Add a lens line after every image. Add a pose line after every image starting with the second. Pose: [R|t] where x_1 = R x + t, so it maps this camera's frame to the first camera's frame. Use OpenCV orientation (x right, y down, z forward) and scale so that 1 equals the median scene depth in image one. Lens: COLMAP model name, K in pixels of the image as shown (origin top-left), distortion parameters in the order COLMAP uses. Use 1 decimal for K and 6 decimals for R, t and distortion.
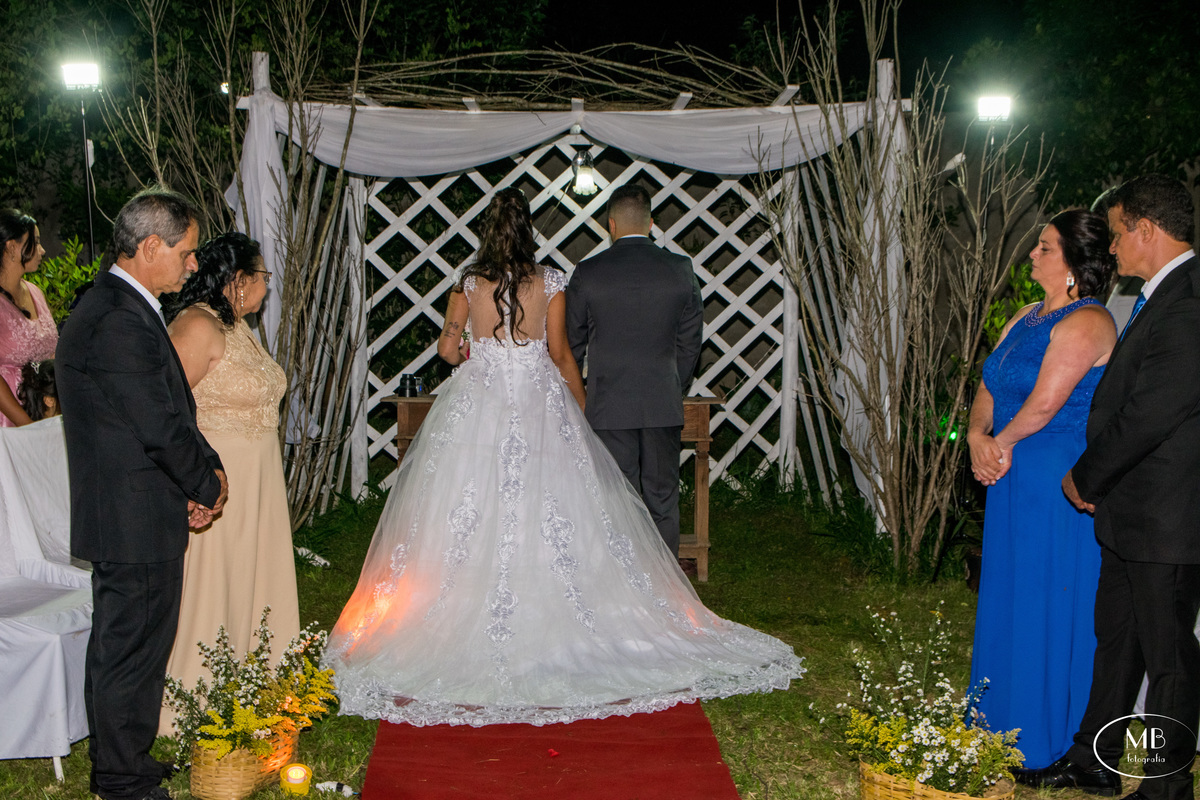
lens RADIAL K [[1755.7, 0, 609.4], [0, 1755.7, 393.3], [0, 0, 1]] dist [0.138799, 0.000000]
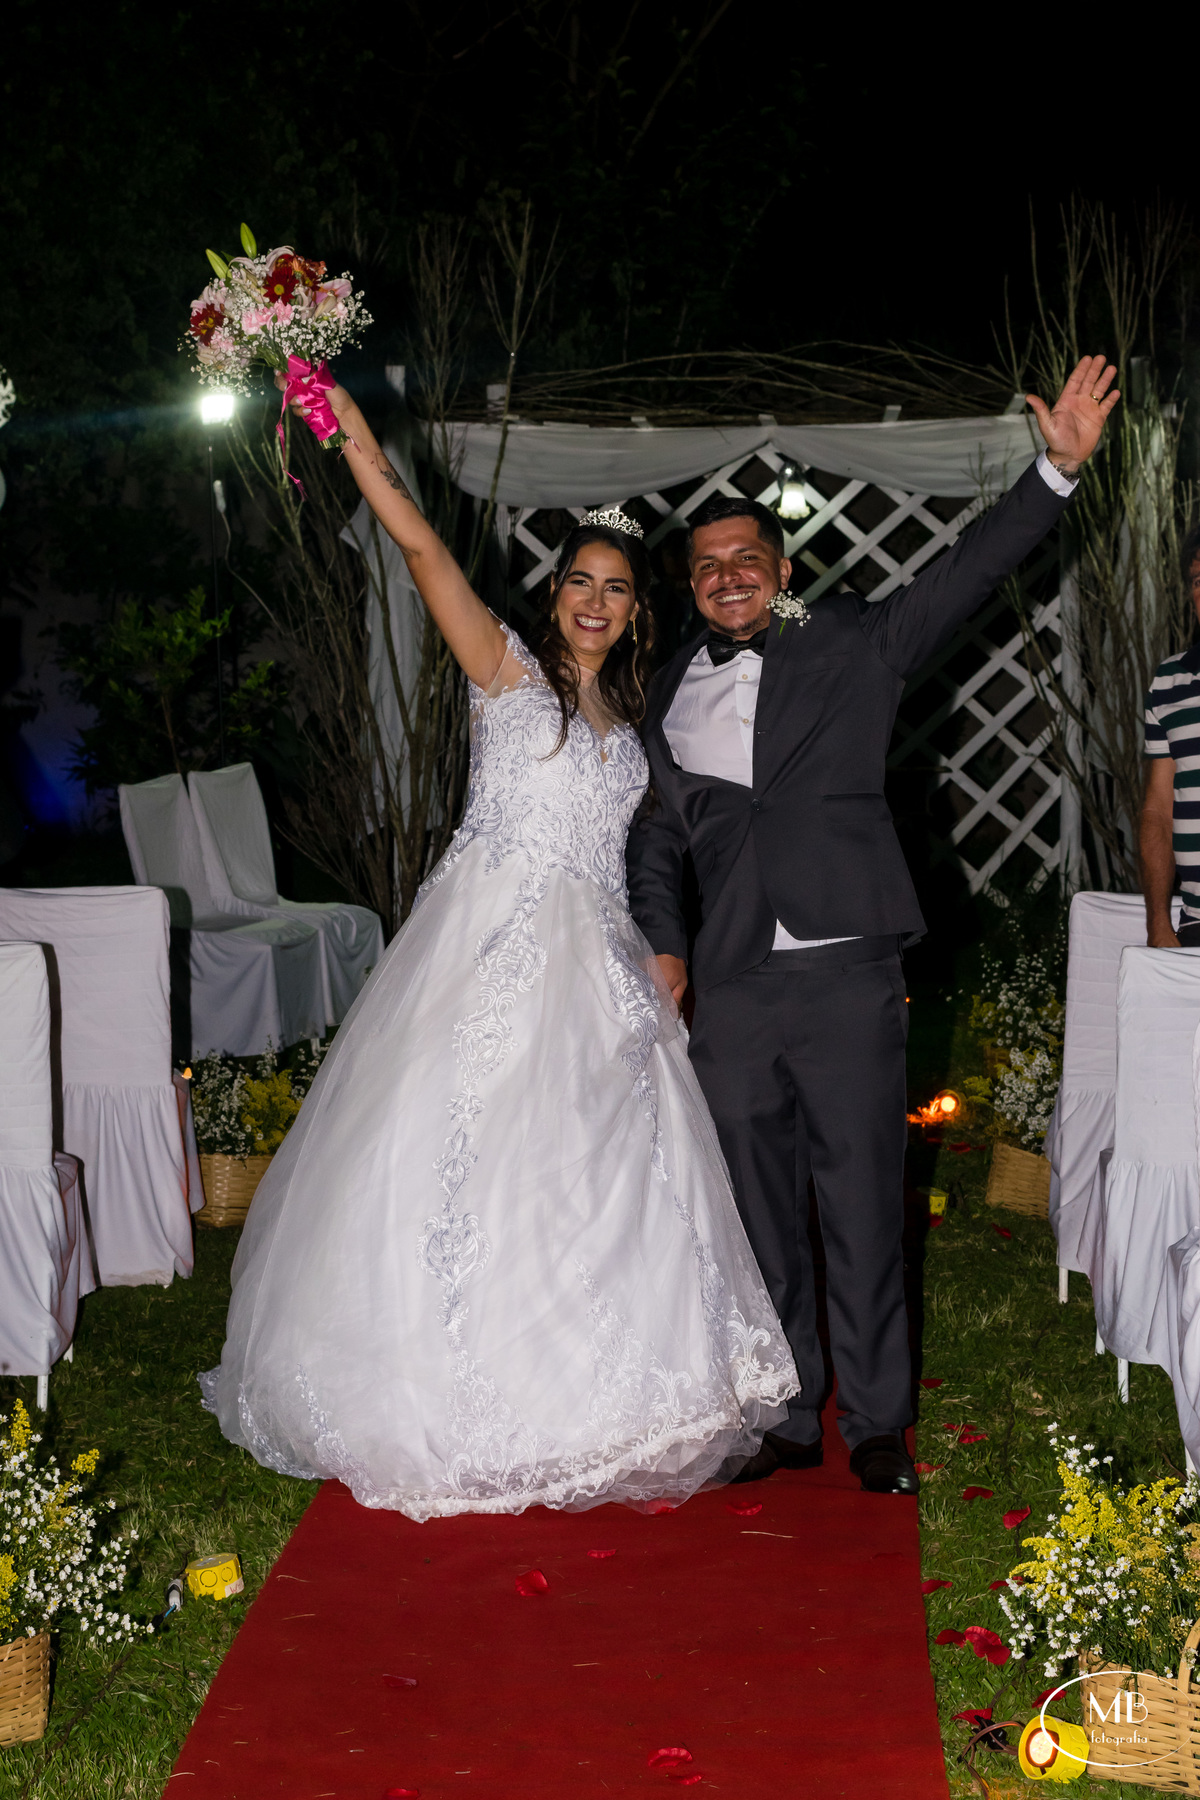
lens RADIAL K [[4171.7, 0, 599.3], [0, 4171.7, 901.0], [0, 0, 1]] dist [-0.226636, 0.000000]
pose [[0.995260, -0.008333, -0.096896, 0.088980], [0.007720, 0.999948, -0.006704, 0.076236], [0.096947, 0.005924, 0.995272, -0.947050]]
